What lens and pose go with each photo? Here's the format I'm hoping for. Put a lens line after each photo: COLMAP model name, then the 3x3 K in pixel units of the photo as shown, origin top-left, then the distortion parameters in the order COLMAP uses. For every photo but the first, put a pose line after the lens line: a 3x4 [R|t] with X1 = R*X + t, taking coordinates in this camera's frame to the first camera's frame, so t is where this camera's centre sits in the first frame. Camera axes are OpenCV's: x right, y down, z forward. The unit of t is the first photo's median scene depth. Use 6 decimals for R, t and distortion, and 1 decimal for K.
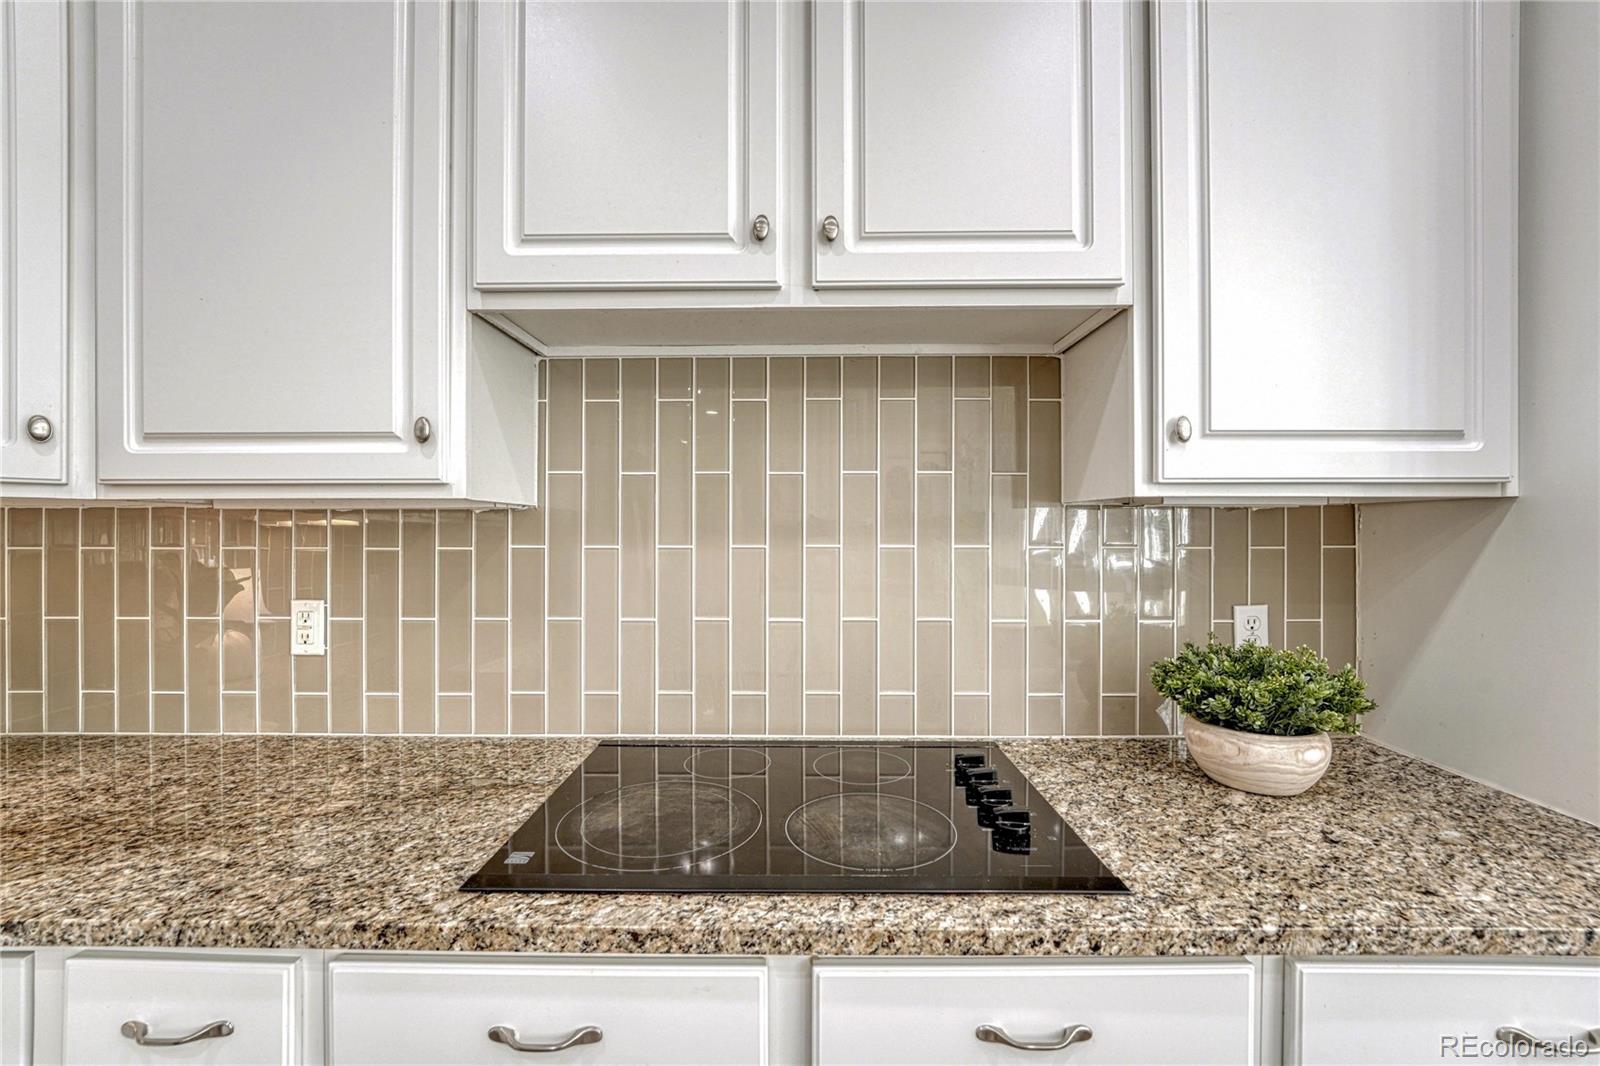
lens RADIAL K [[655.4, 0, 802.7], [0, 655.4, 525.7], [0, 0, 1]] dist [-0.001371, -0.000208]
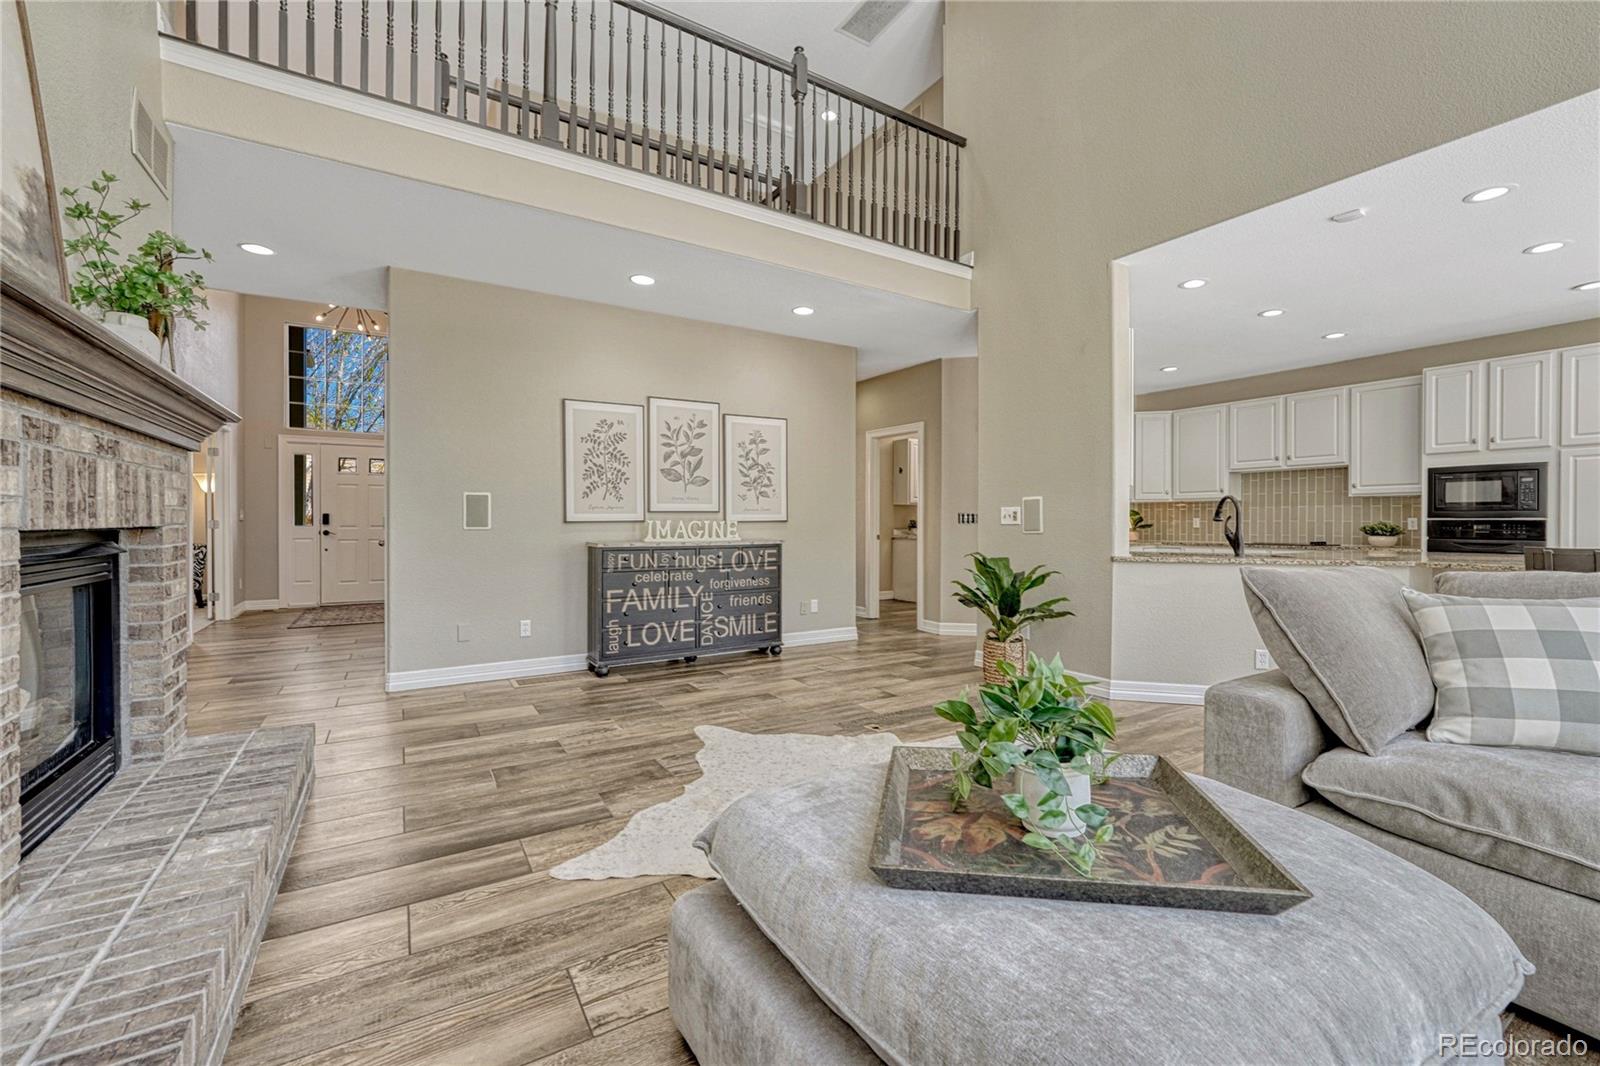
lens RADIAL K [[655.4, 0, 784.8], [0, 655.4, 523.1], [0, 0, 1]] dist [-0.001371, -0.000208]
pose [[0.517732, 0.003219, -0.855537, 3.064617], [-0.000743, 0.999994, 0.003313, 0.186787], [0.855543, -0.001080, 0.517731, -6.776505]]
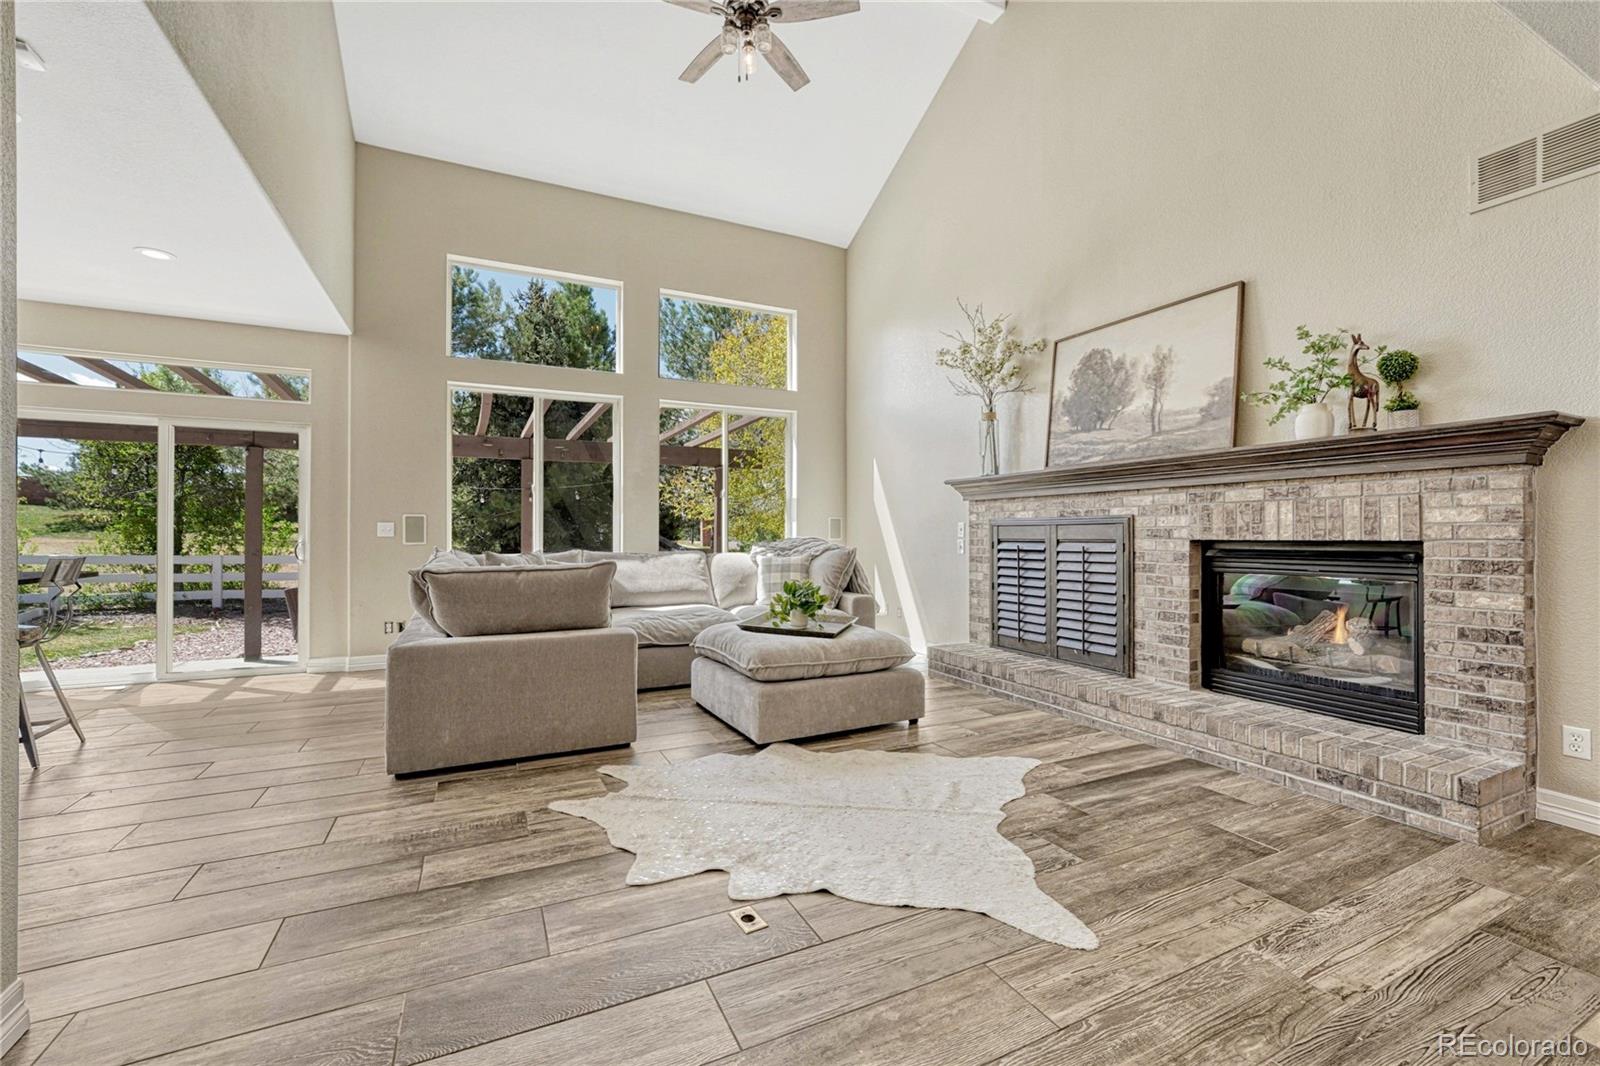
lens RADIAL K [[655.4, 0, 798.4], [0, 655.4, 534.8], [0, 0, 1]] dist [-0.001371, -0.000208]
pose [[-0.451800, -0.000199, 0.892119, -1.413106], [-0.001935, 0.999998, -0.000757, 0.188719], [-0.892117, -0.002069, -0.451799, -3.827666]]
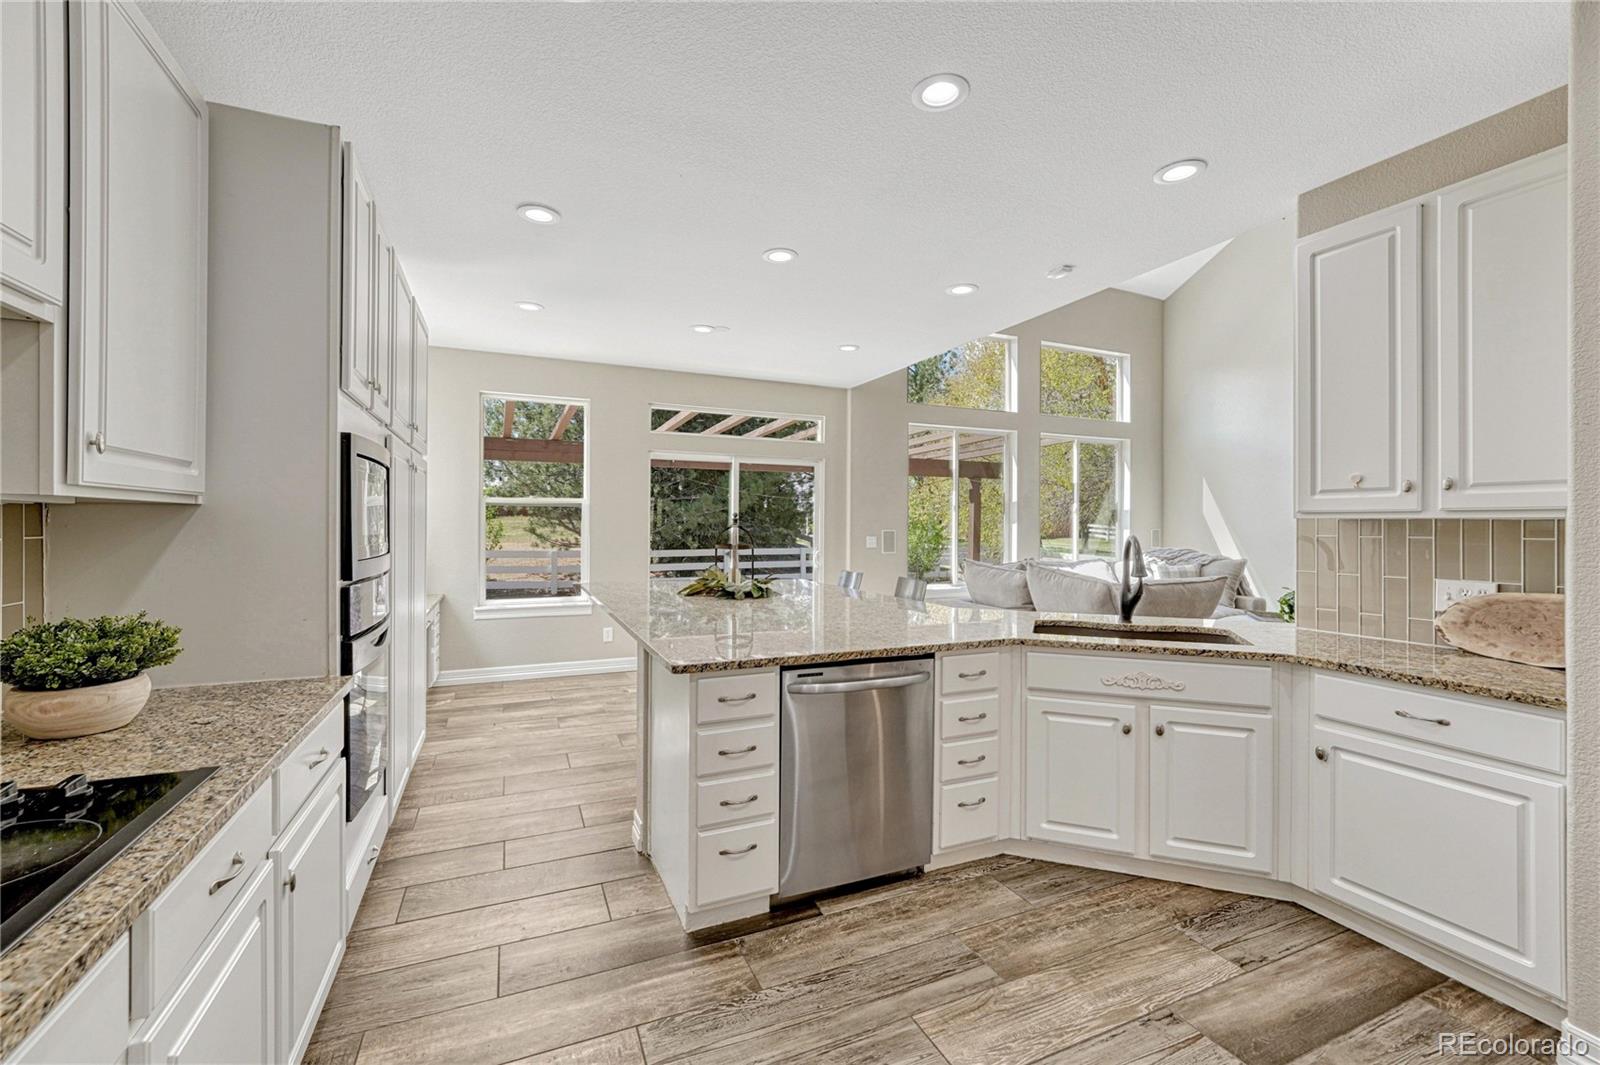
lens RADIAL K [[661.9, 0, 805.8], [0, 661.9, 530.3], [0, 0, 1]] dist [-0.003708, 0.001284]
pose [[-0.423134, -0.009217, 0.906020, -1.029235], [-0.009378, 0.999939, 0.005792, -0.002848], [-0.906018, -0.006046, -0.423195, 0.307081]]
